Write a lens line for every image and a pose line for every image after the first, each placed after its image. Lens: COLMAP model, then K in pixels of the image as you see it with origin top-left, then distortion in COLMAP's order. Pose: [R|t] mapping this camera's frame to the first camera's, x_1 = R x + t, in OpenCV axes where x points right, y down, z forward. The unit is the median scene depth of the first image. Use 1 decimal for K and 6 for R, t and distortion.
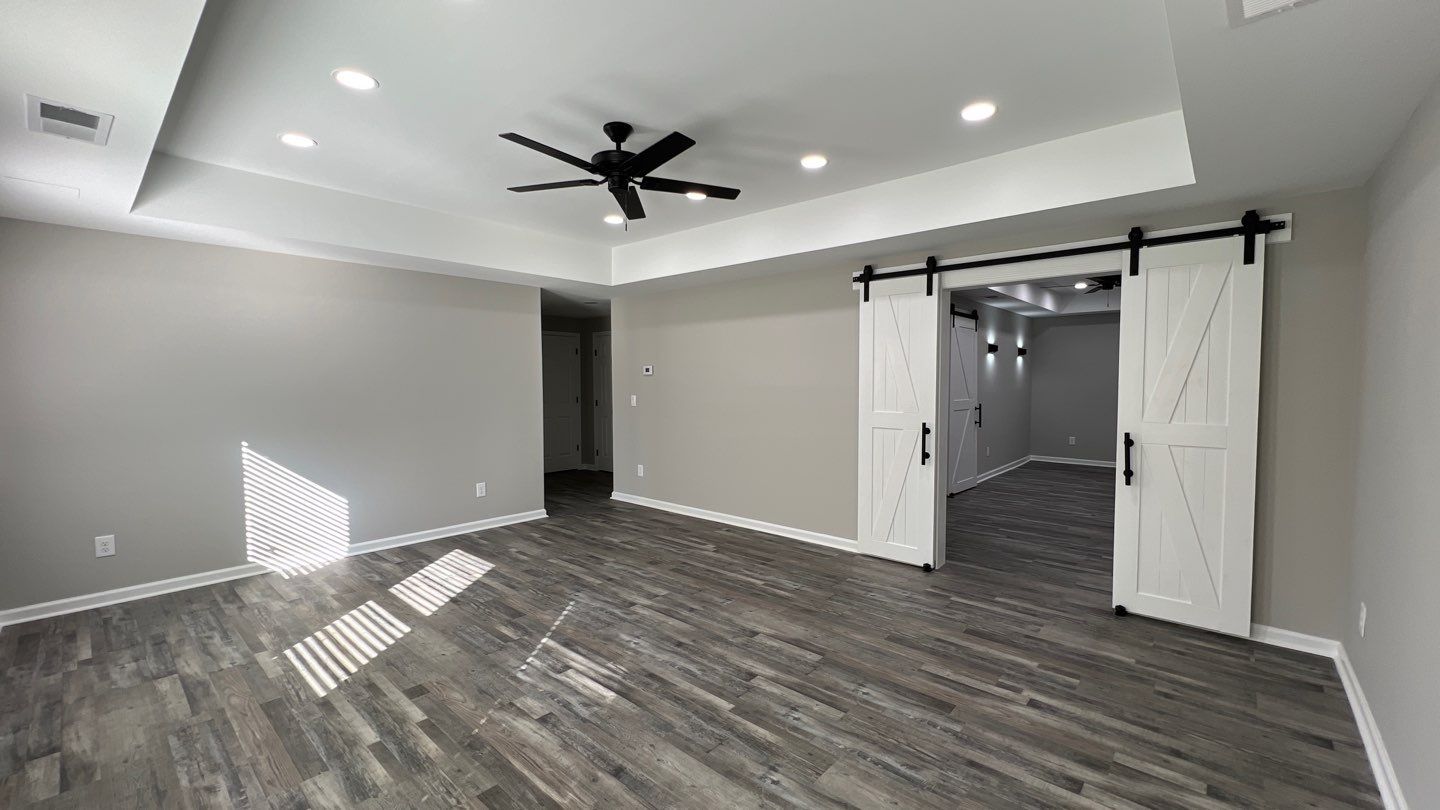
lens RADIAL K [[549.3, 0, 720.0], [0, 549.3, 405.0], [0, 0, 1]] dist [-0.000952, 0.000347]
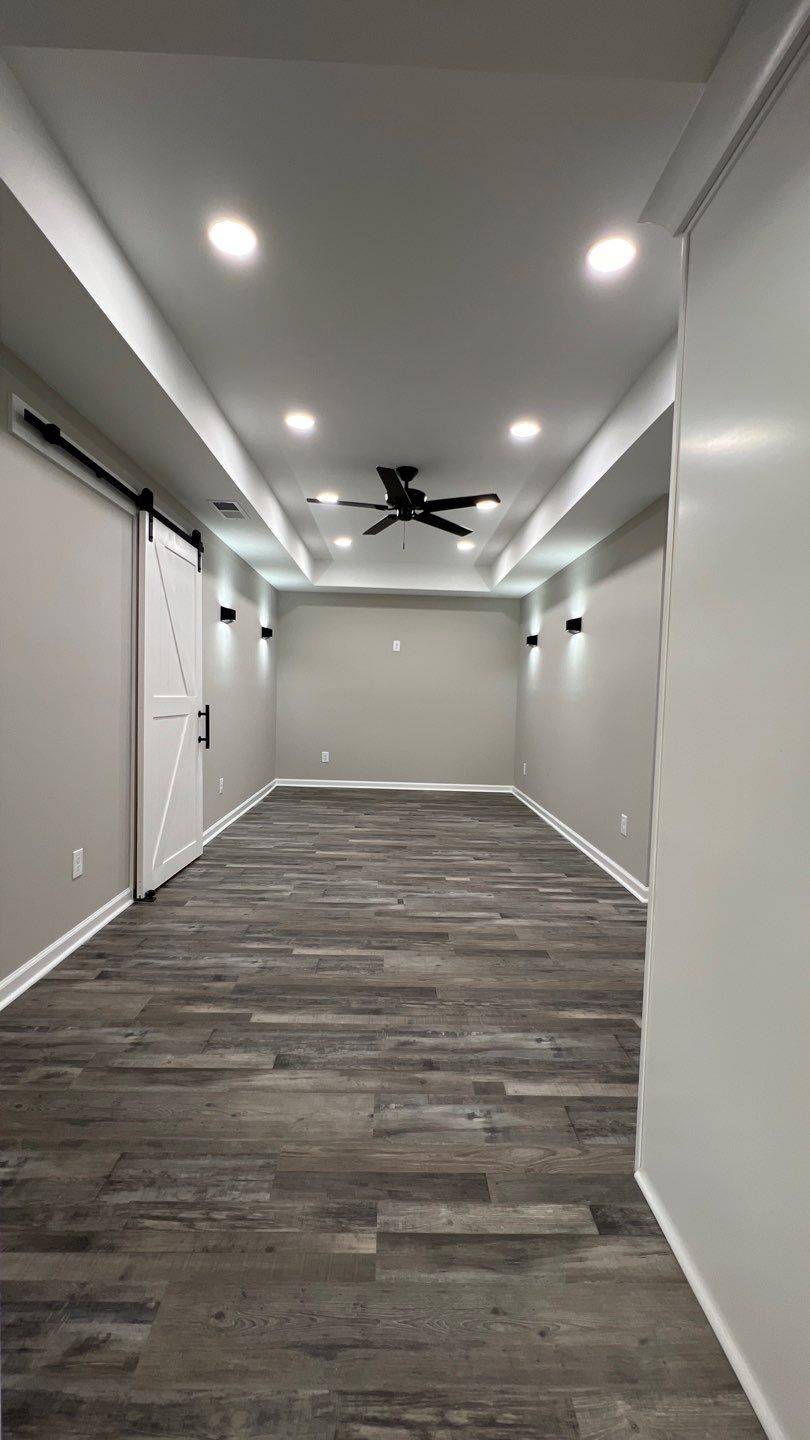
lens RADIAL K [[549.3, 0, 405.0], [0, 549.3, 720.0], [0, 0, 1]] dist [-0.000952, 0.000347]
pose [[0.710456, -0.007523, 0.703702, 0.222457], [0.001206, 0.999954, 0.009472, 0.007354], [-0.703741, -0.005881, 0.710433, 0.460187]]
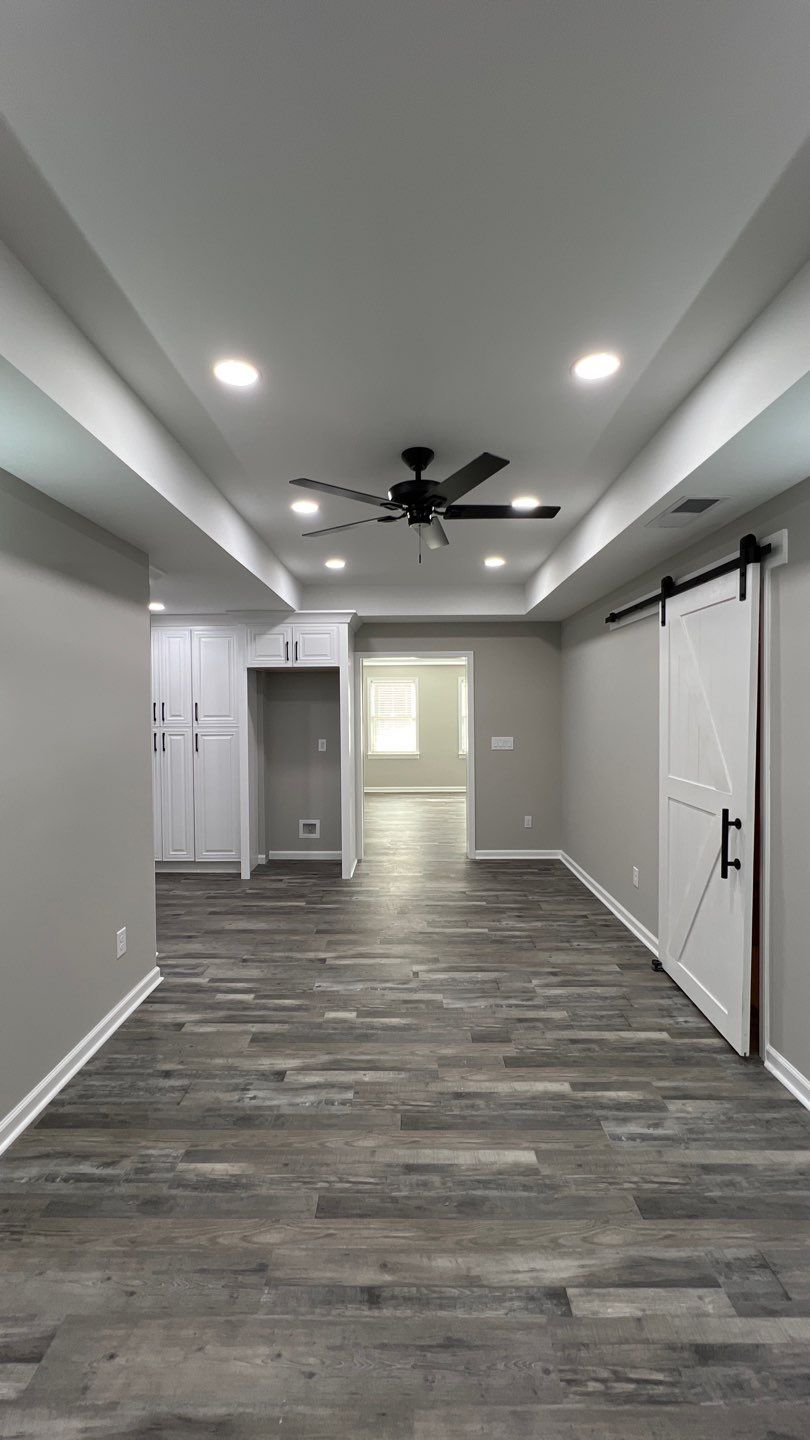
lens RADIAL K [[549.3, 0, 405.0], [0, 549.3, 720.0], [0, 0, 1]] dist [-0.000952, 0.000347]
pose [[-0.733748, 0.026280, -0.678913, 0.828730], [-0.021285, 0.997872, 0.061631, -0.073133], [0.679088, 0.059672, -0.731627, 1.079062]]
